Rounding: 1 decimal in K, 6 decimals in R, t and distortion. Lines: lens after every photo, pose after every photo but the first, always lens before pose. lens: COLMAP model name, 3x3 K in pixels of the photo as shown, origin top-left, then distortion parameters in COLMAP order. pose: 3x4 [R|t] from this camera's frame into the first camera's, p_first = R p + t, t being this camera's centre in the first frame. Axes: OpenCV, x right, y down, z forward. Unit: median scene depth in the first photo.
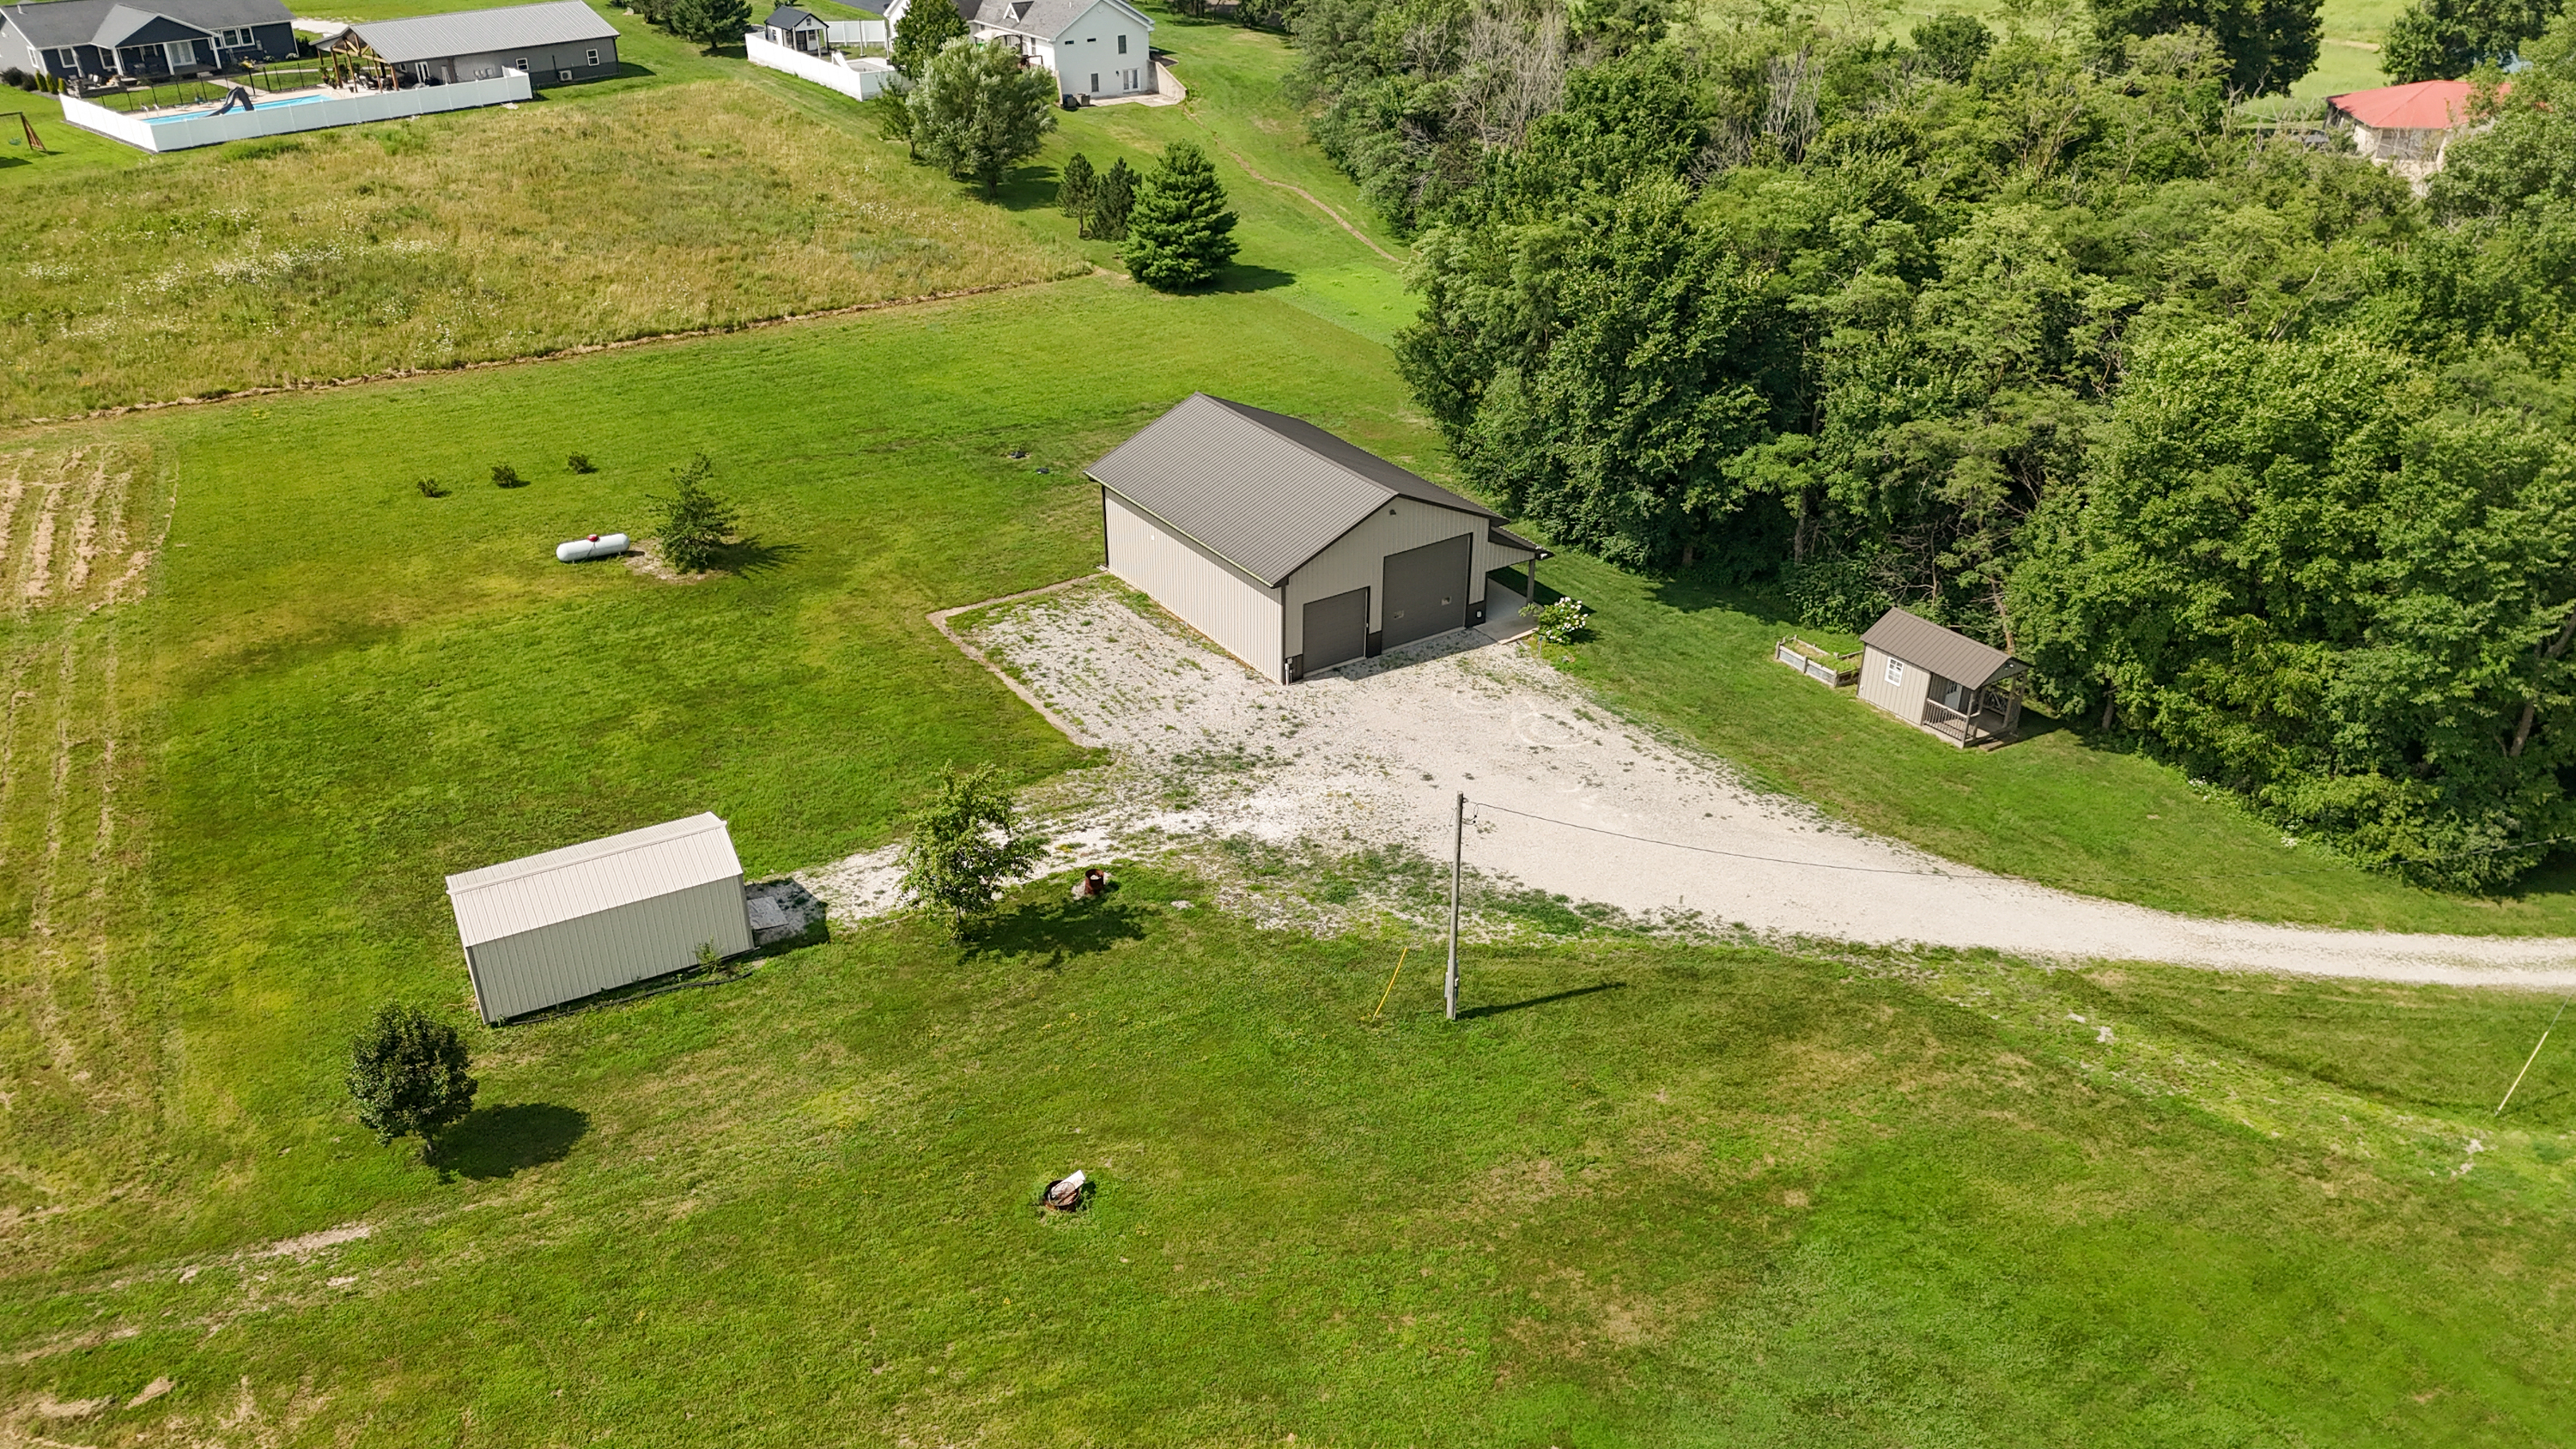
lens RADIAL K [[1887.3, 0, 1291.8], [0, 1887.3, 734.5], [0, 0, 1]] dist [0.080289, -0.098263]
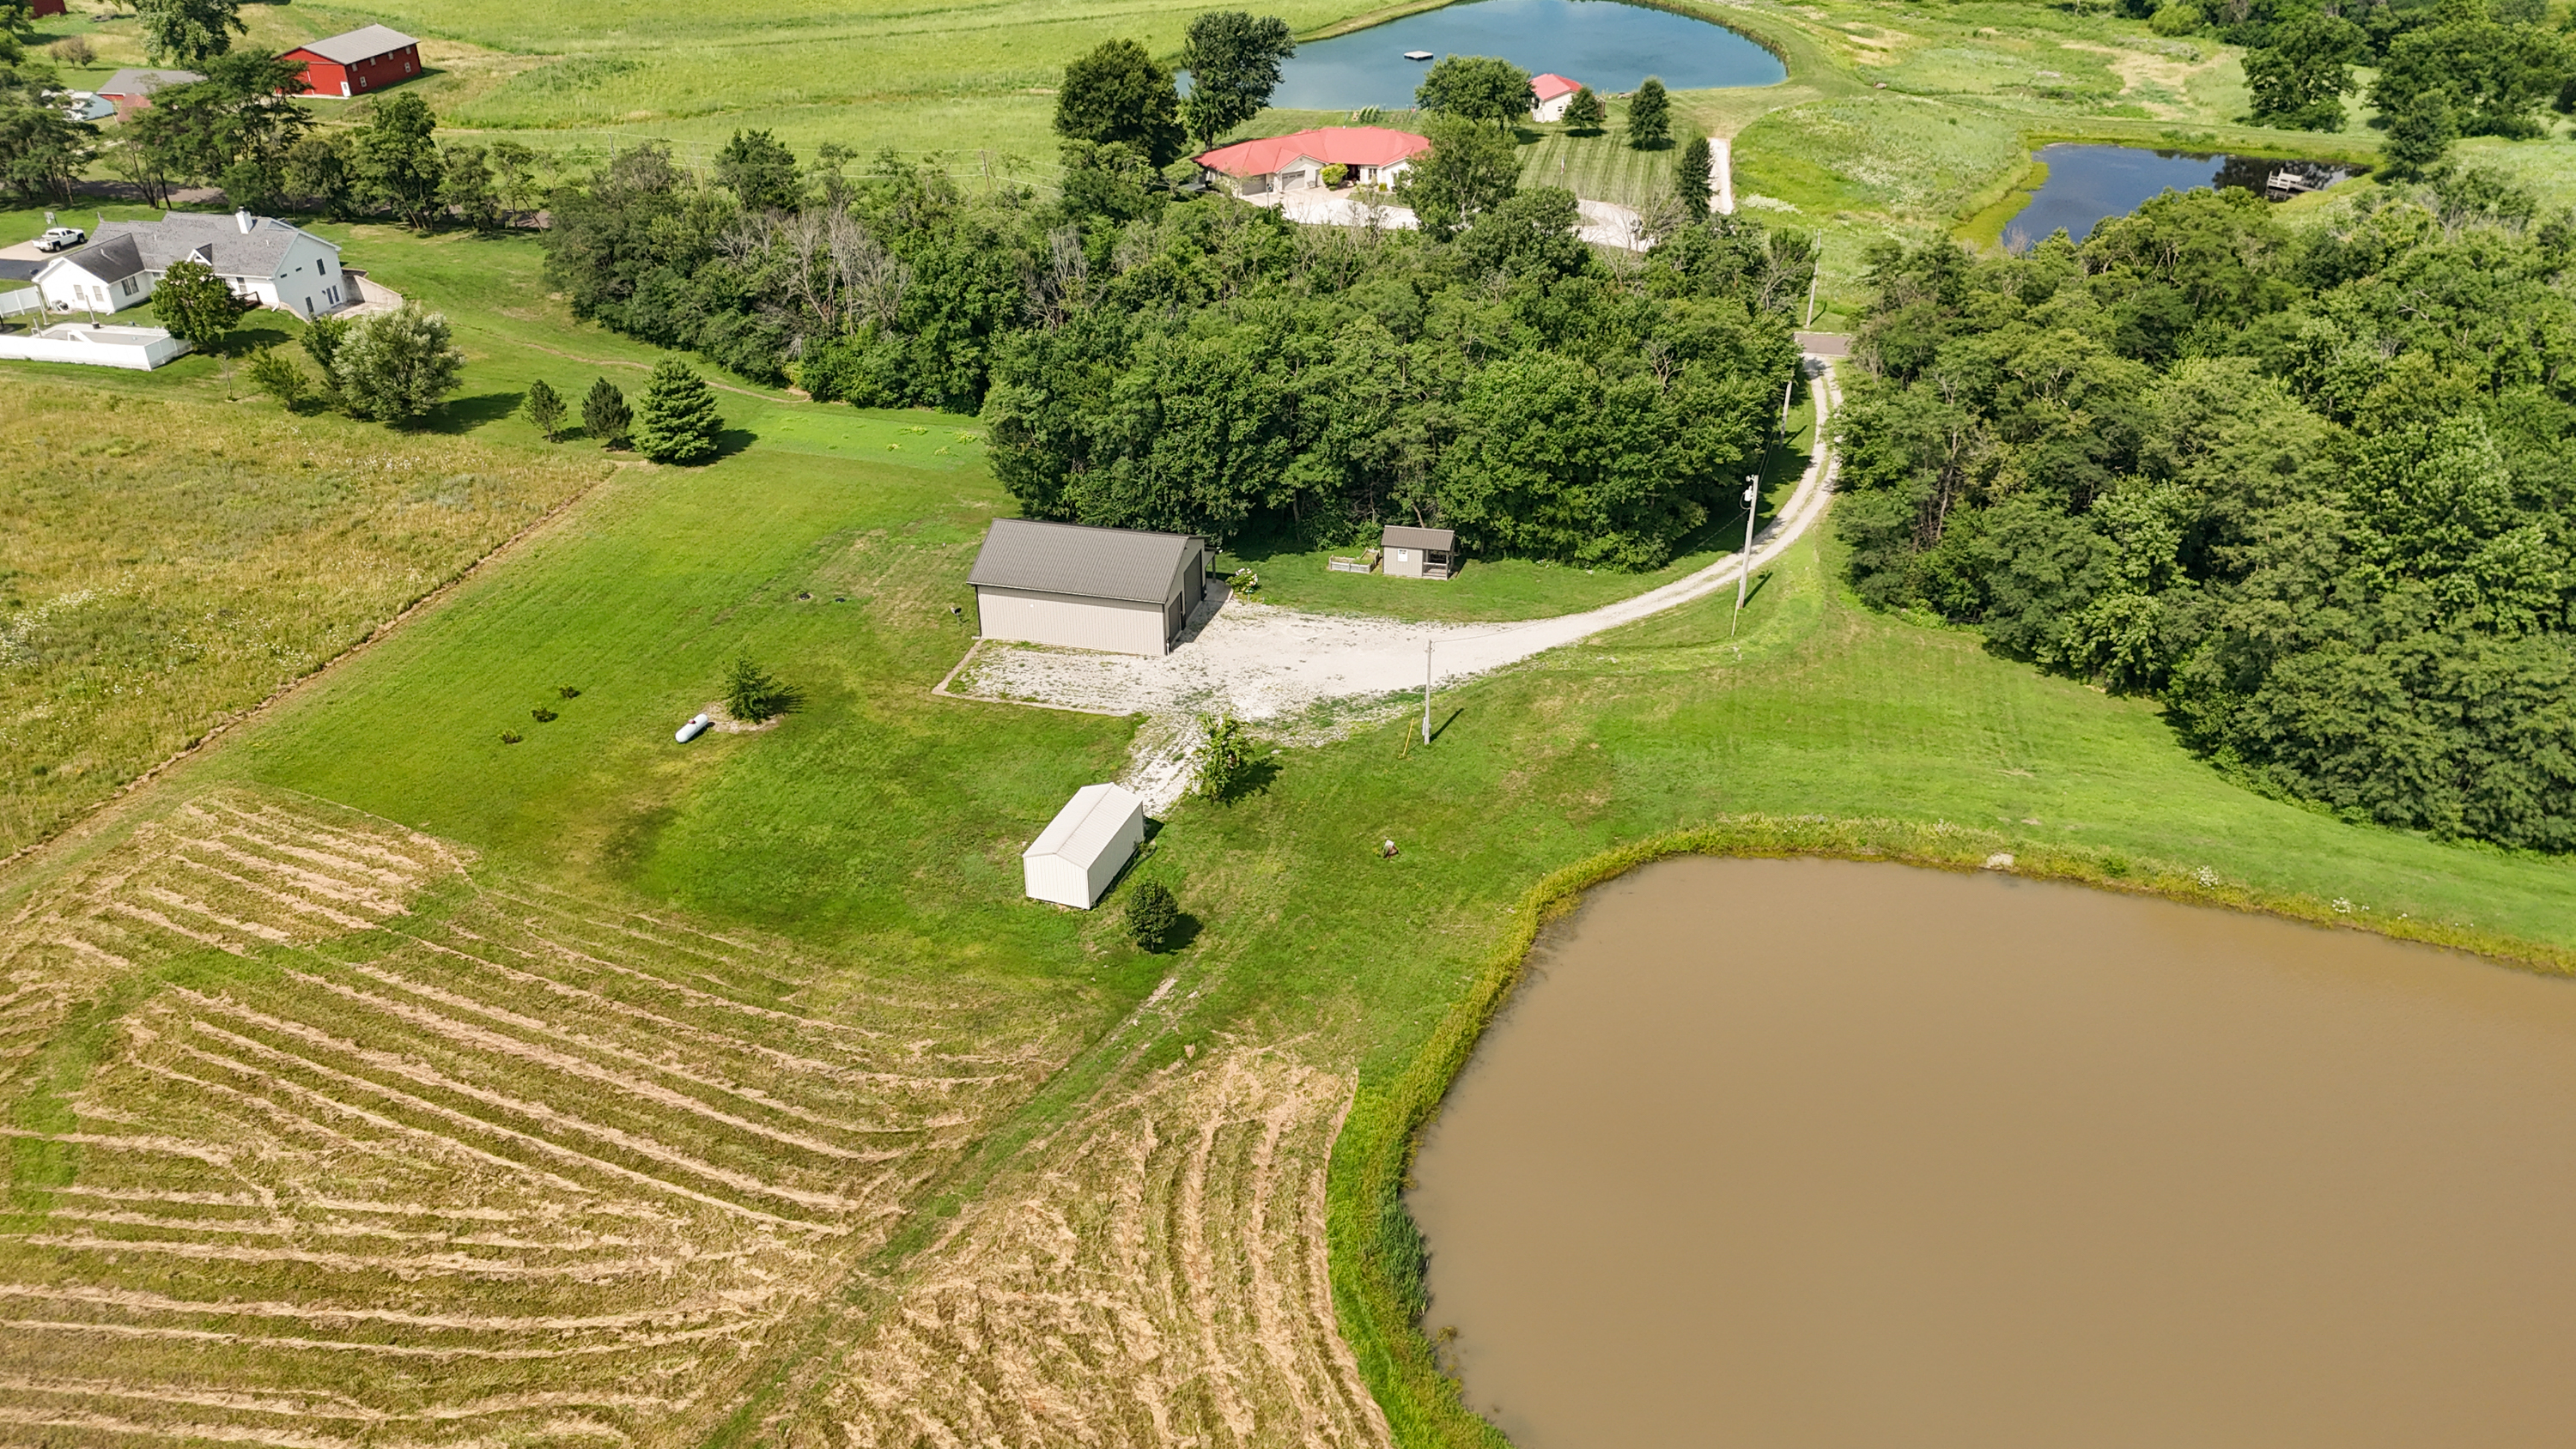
lens RADIAL K [[1887.3, 0, 1291.8], [0, 1887.3, 734.5], [0, 0, 1]] dist [0.080289, -0.098263]
pose [[0.744592, -0.335337, 0.577175, -1.002698], [0.325952, 0.937216, 0.124022, -0.143245], [-0.582527, 0.095786, 0.807147, -0.534485]]
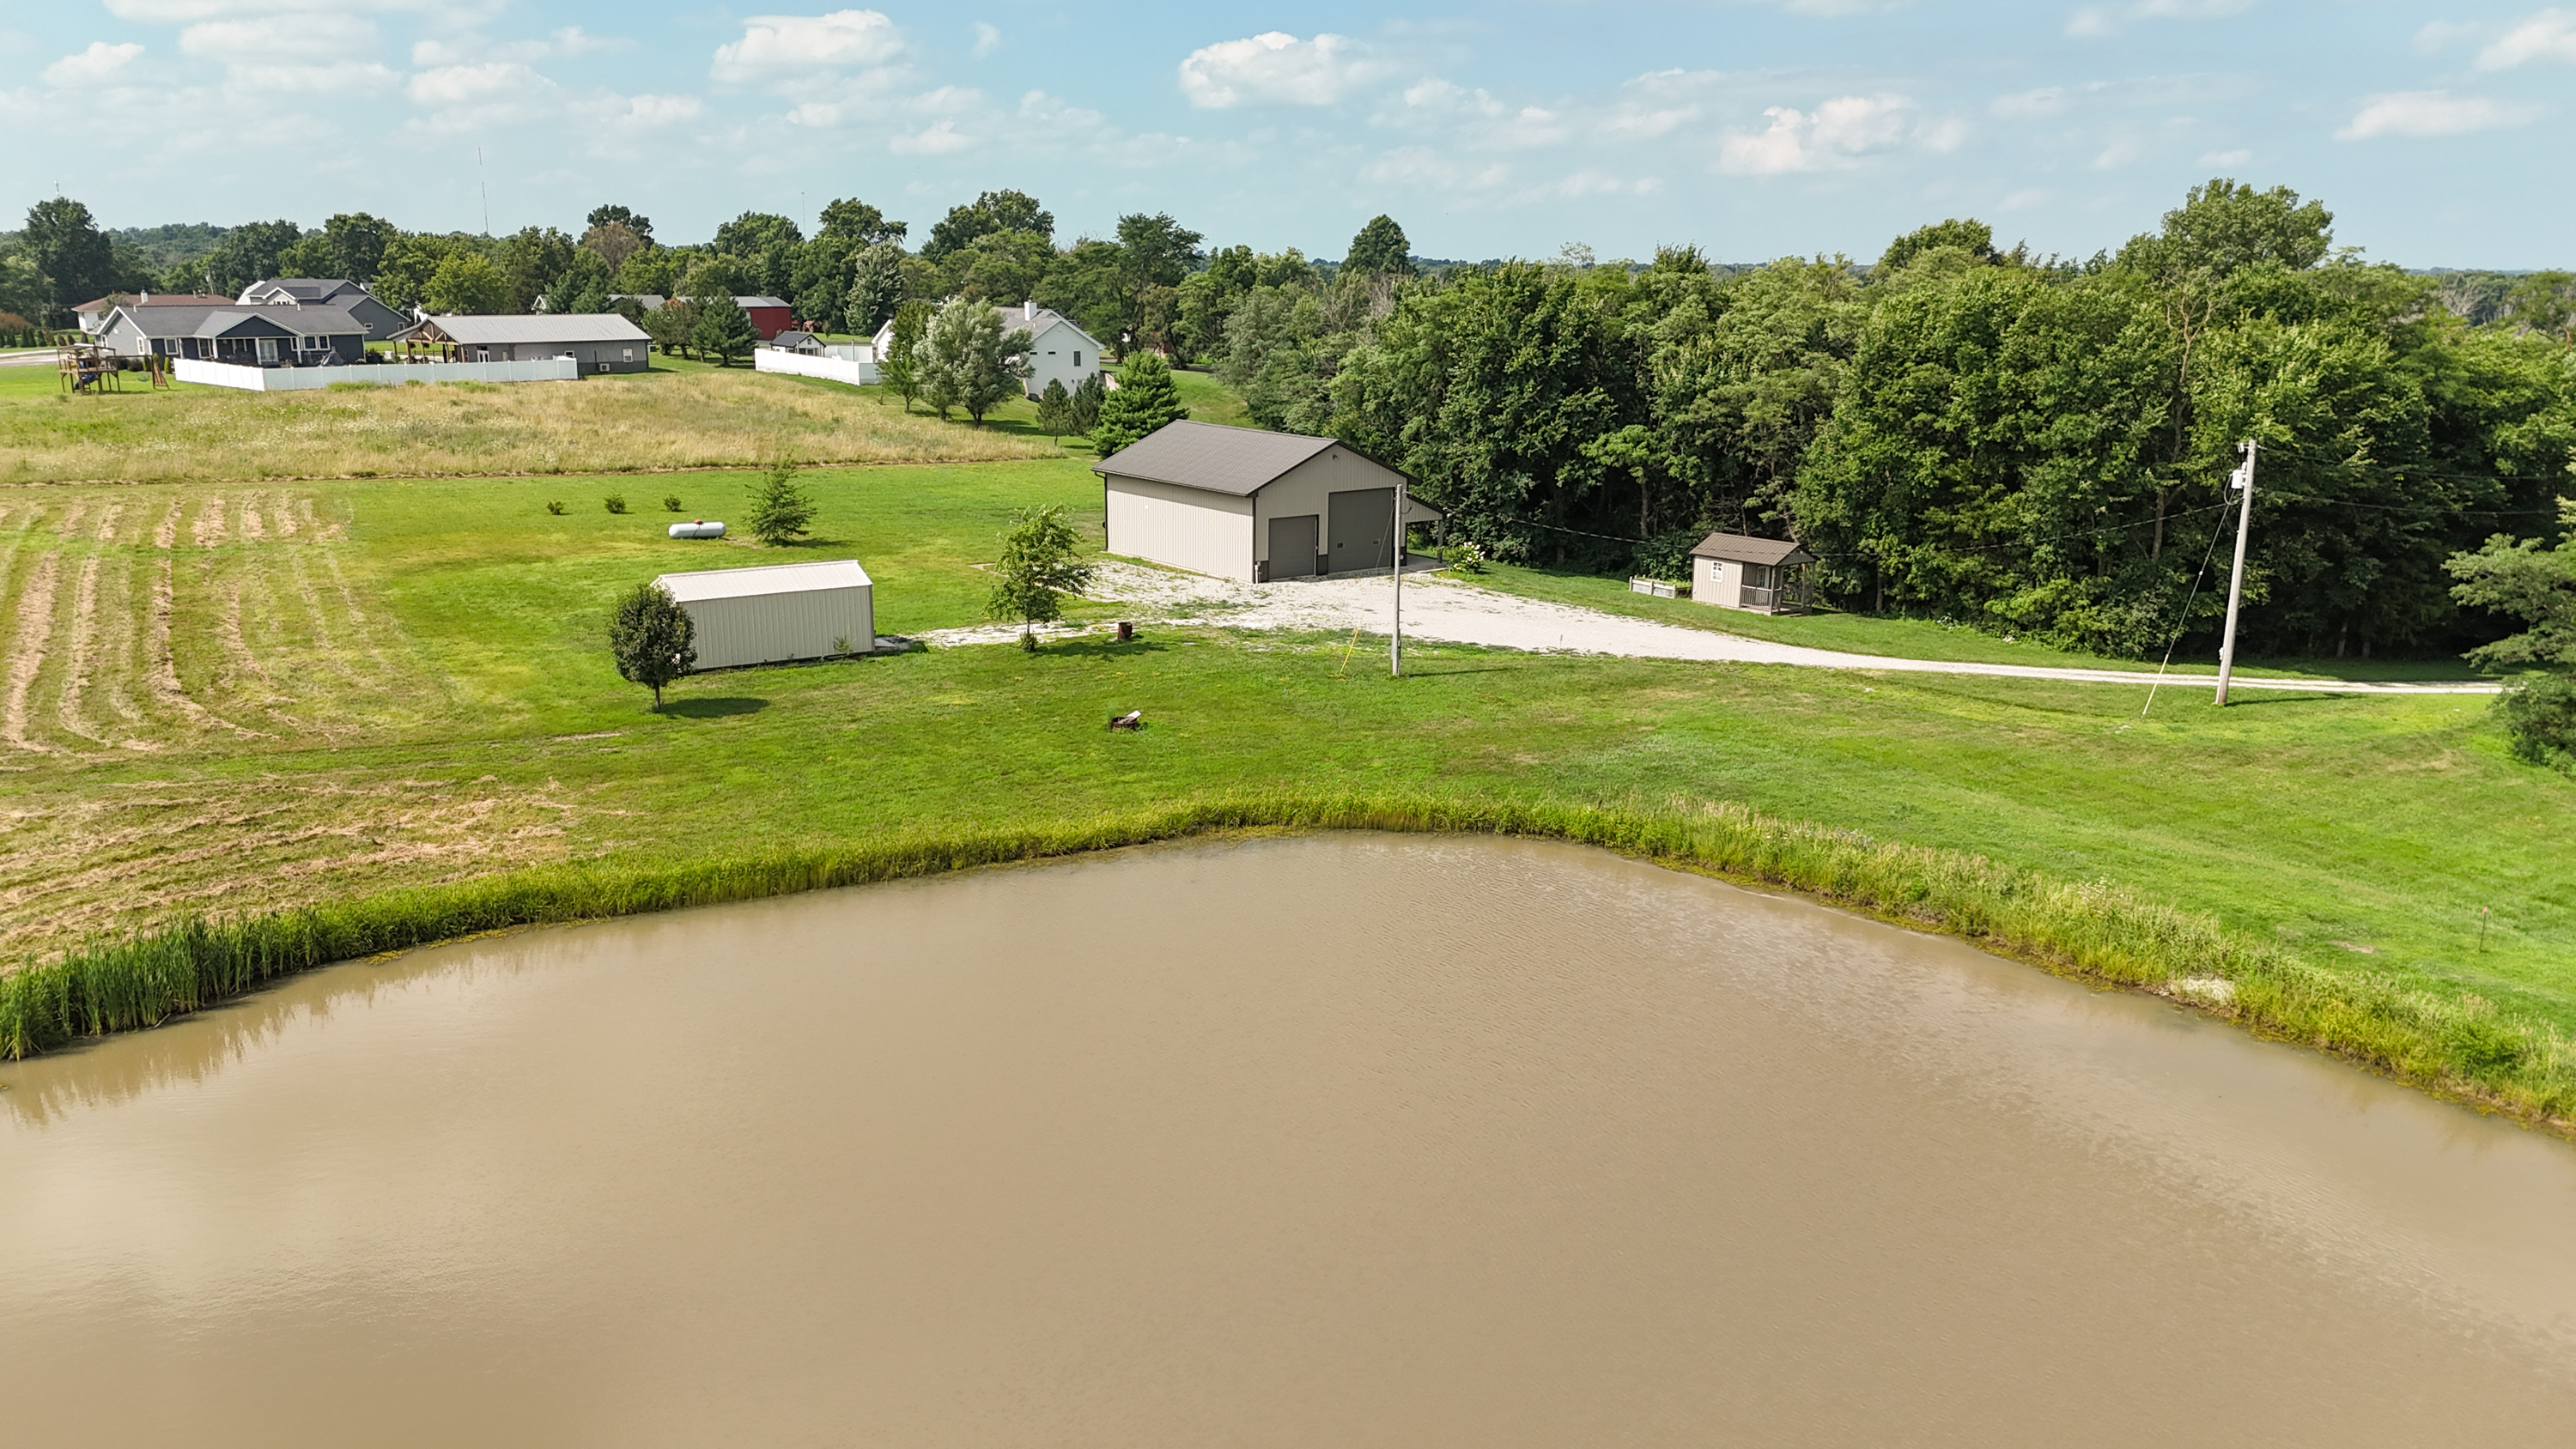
lens RADIAL K [[1870.3, 0, 1286.0], [0, 1870.3, 798.8], [0, 0, 1]] dist [0.084881, -0.102911]
pose [[0.998726, -0.007894, 0.049832, -0.048157], [0.018565, 0.975888, -0.217482, 0.403991], [-0.046914, 0.218130, 0.974792, -0.224536]]
